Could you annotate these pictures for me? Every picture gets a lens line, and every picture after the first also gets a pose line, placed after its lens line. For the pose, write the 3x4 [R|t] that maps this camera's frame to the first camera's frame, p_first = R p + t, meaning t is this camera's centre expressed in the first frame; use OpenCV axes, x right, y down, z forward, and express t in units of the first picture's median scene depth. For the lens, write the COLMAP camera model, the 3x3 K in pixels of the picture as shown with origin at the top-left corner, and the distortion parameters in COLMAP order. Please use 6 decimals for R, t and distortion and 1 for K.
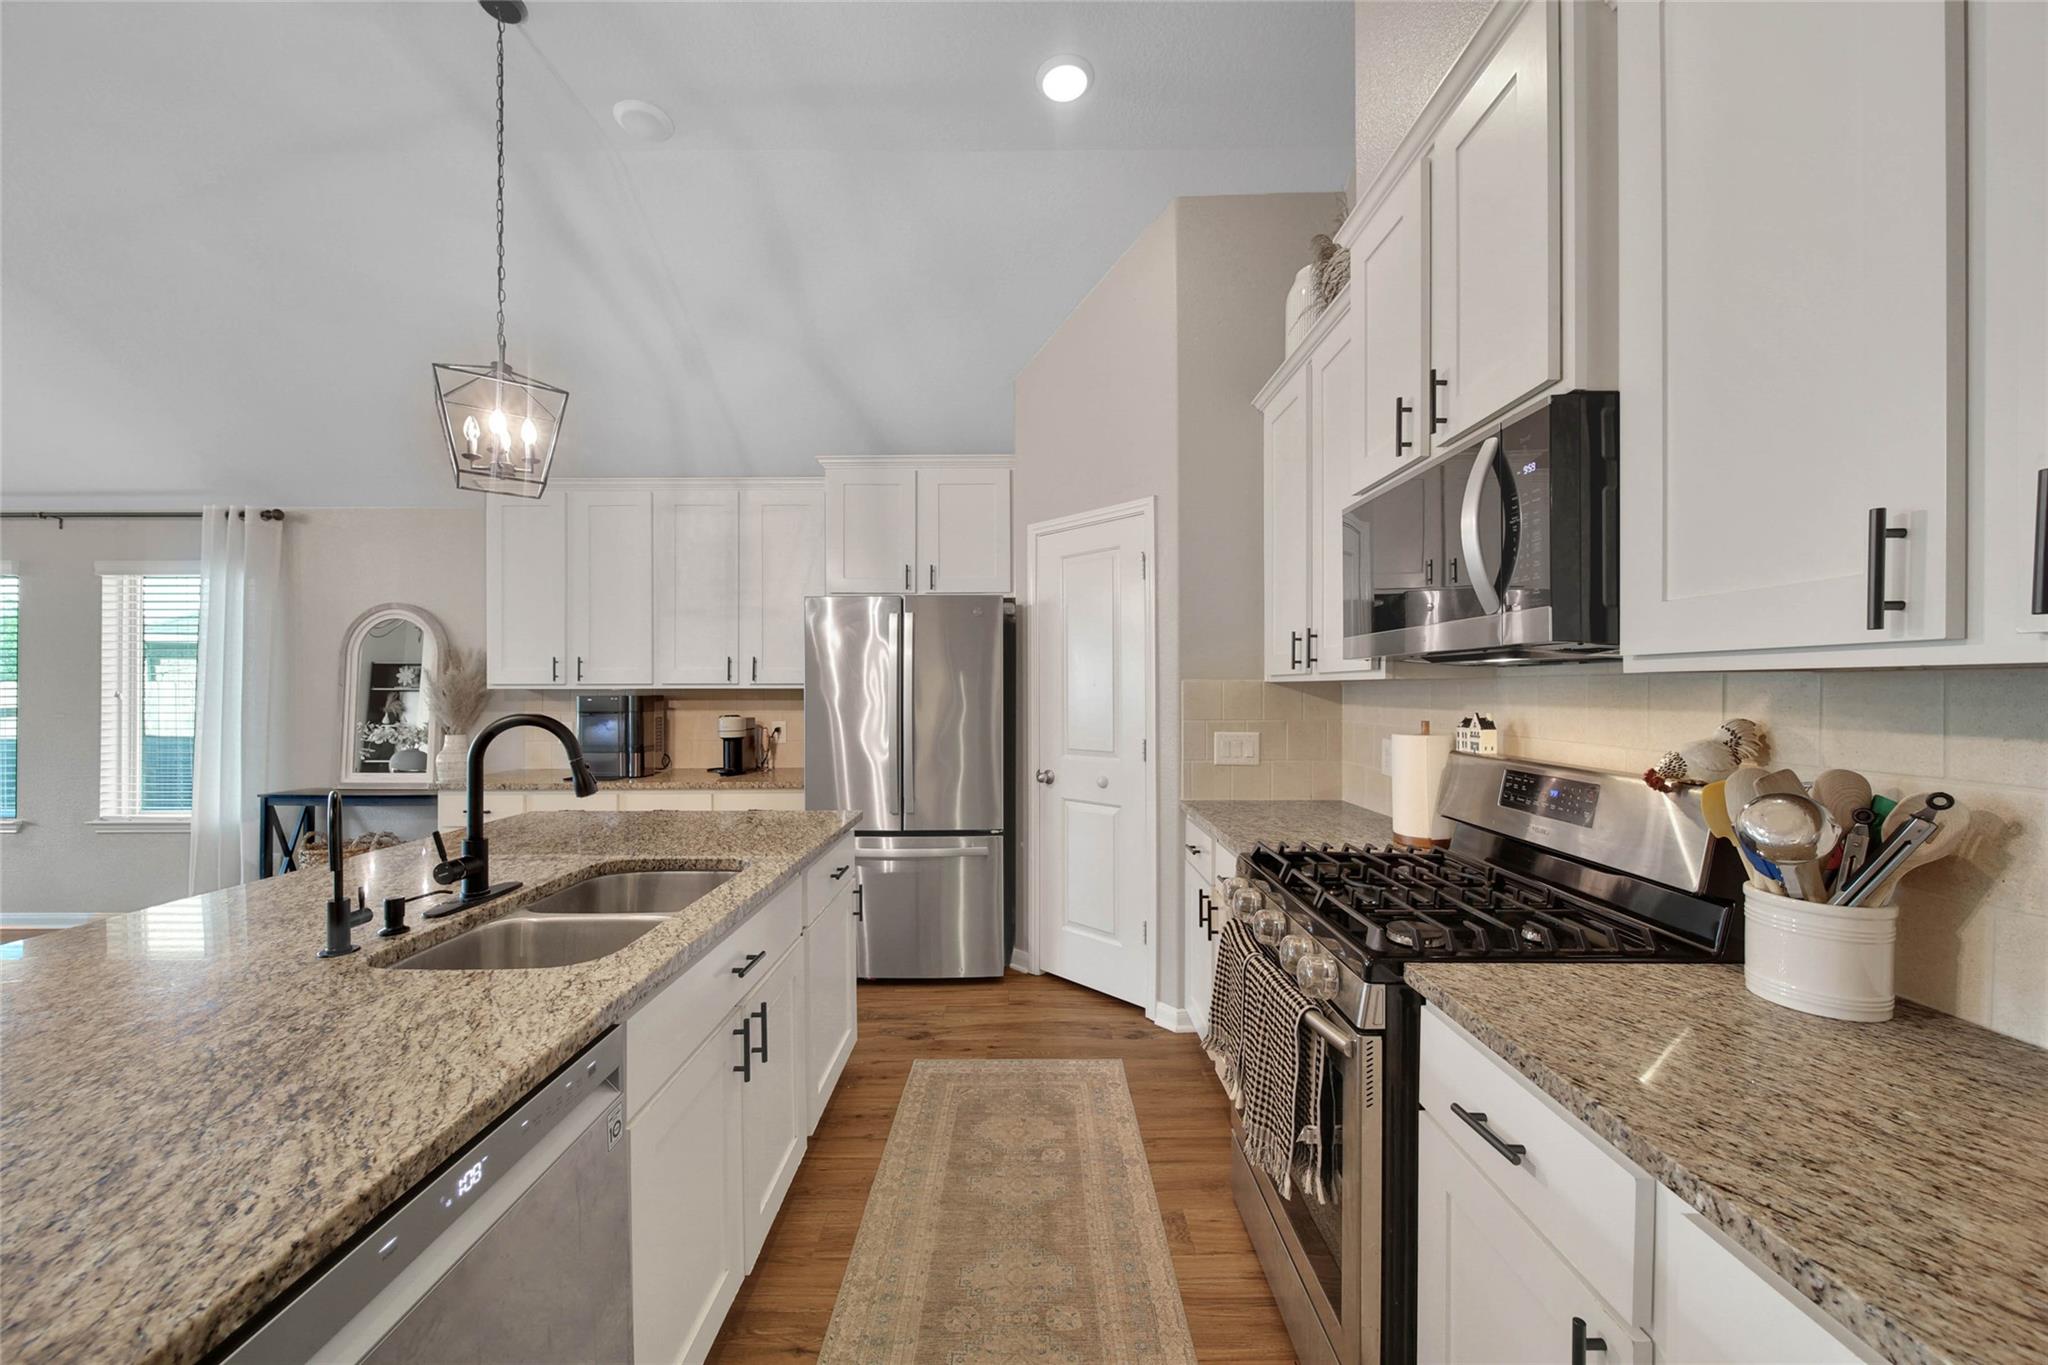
lens RADIAL K [[736.6, 0, 1043.0], [0, 736.6, 684.5], [0, 0, 1]] dist [-0.000043, -0.005690]
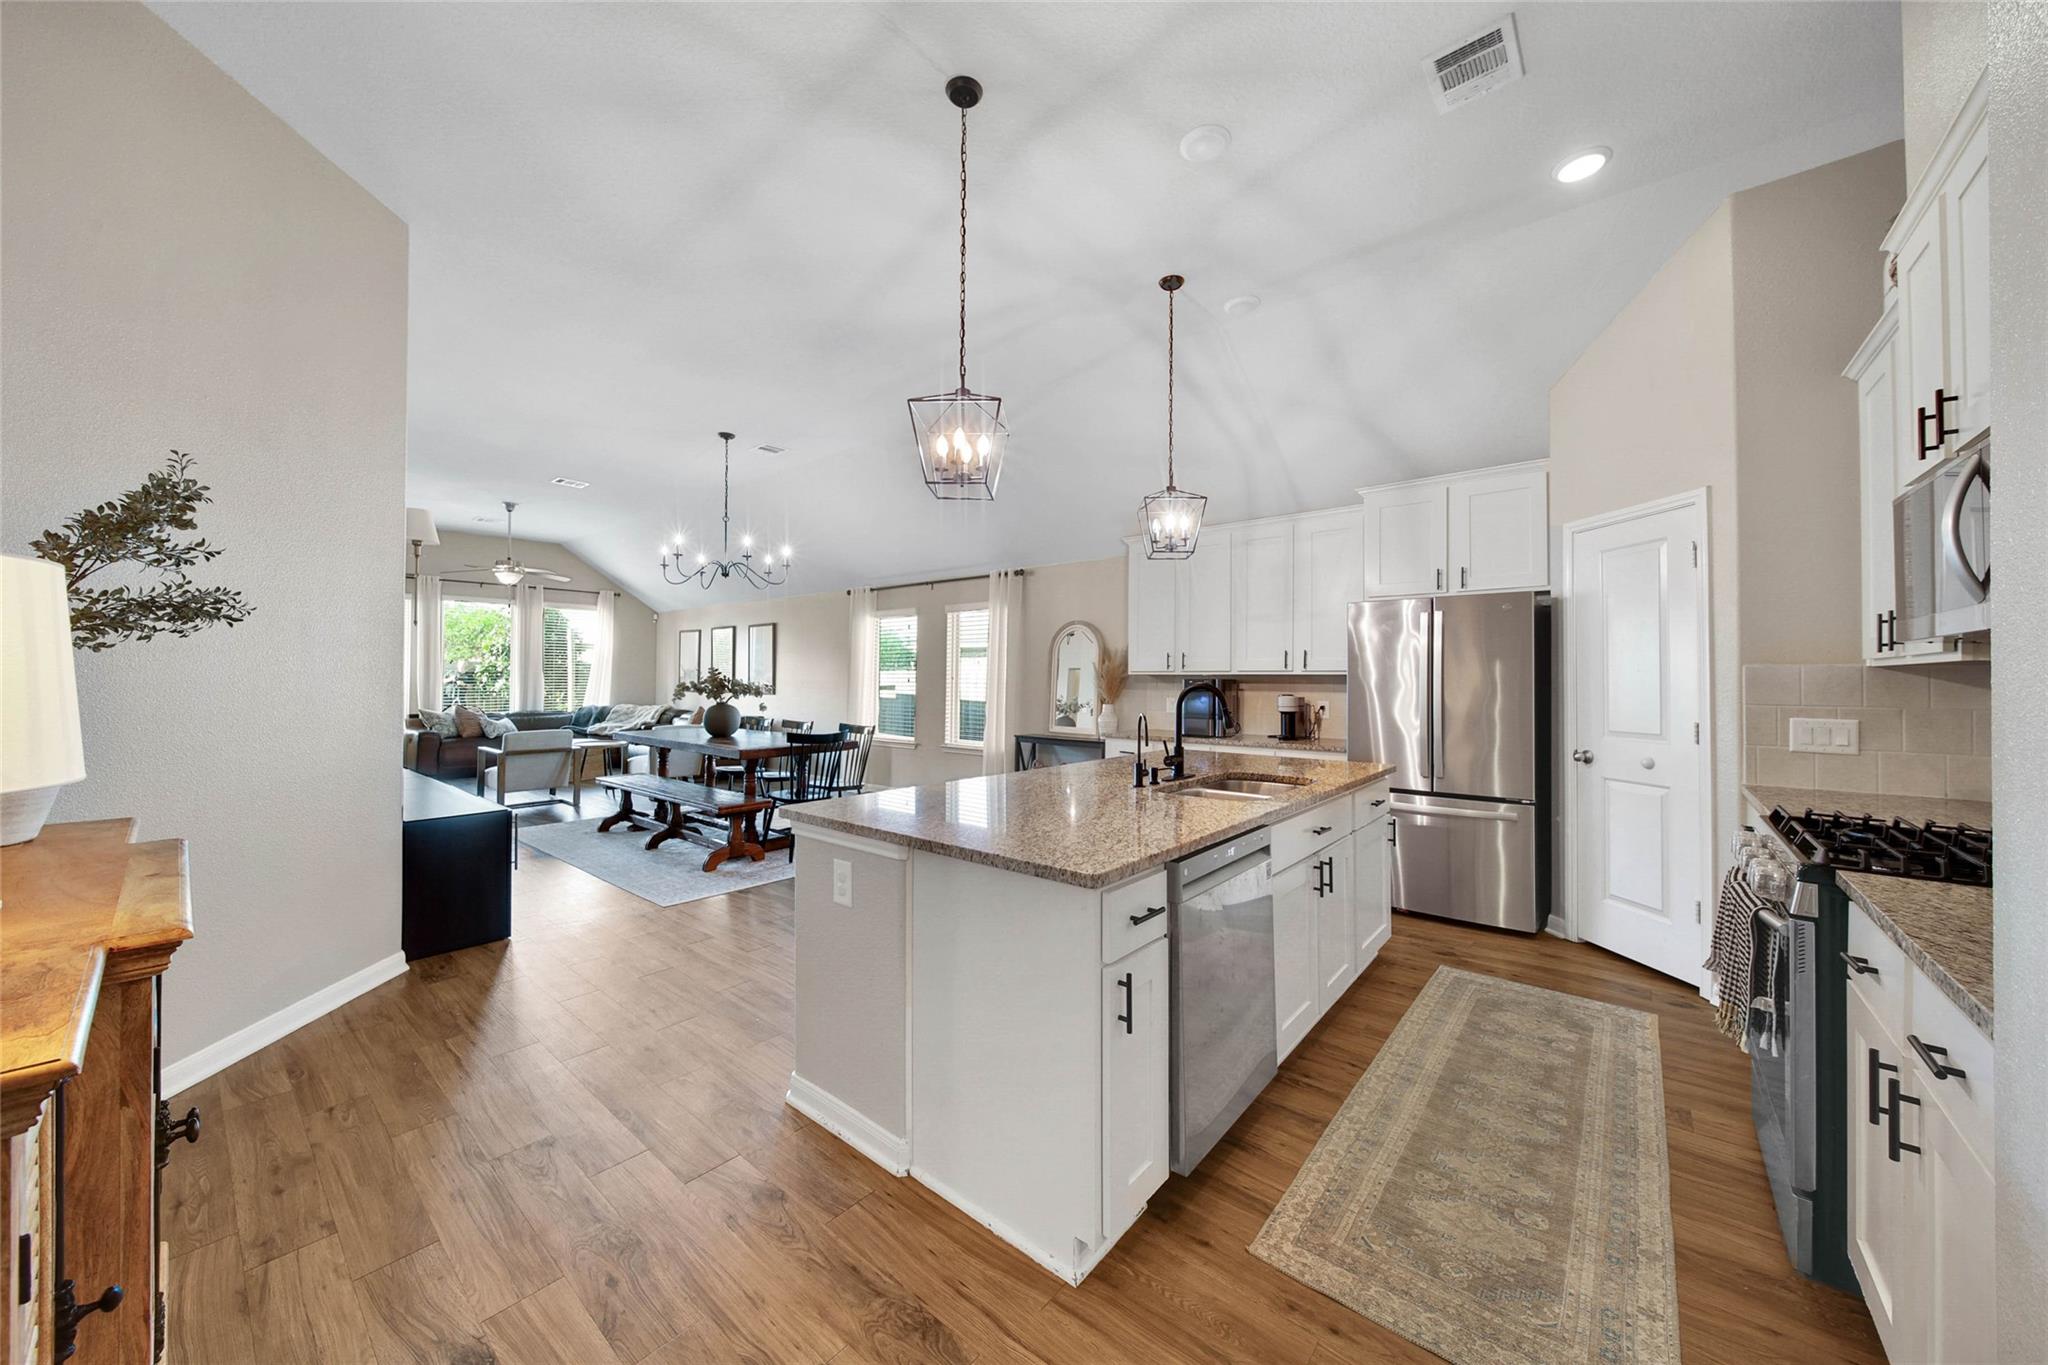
lens RADIAL K [[726.6, 0, 1020.0], [0, 726.6, 670.4], [0, 0, 1]] dist [0.001148, -0.000088]
pose [[0.751677, -0.001139, -0.659531, 0.091999], [-0.004215, 0.999970, -0.006531, 0.010982], [0.659518, 0.007689, 0.751649, -0.365122]]
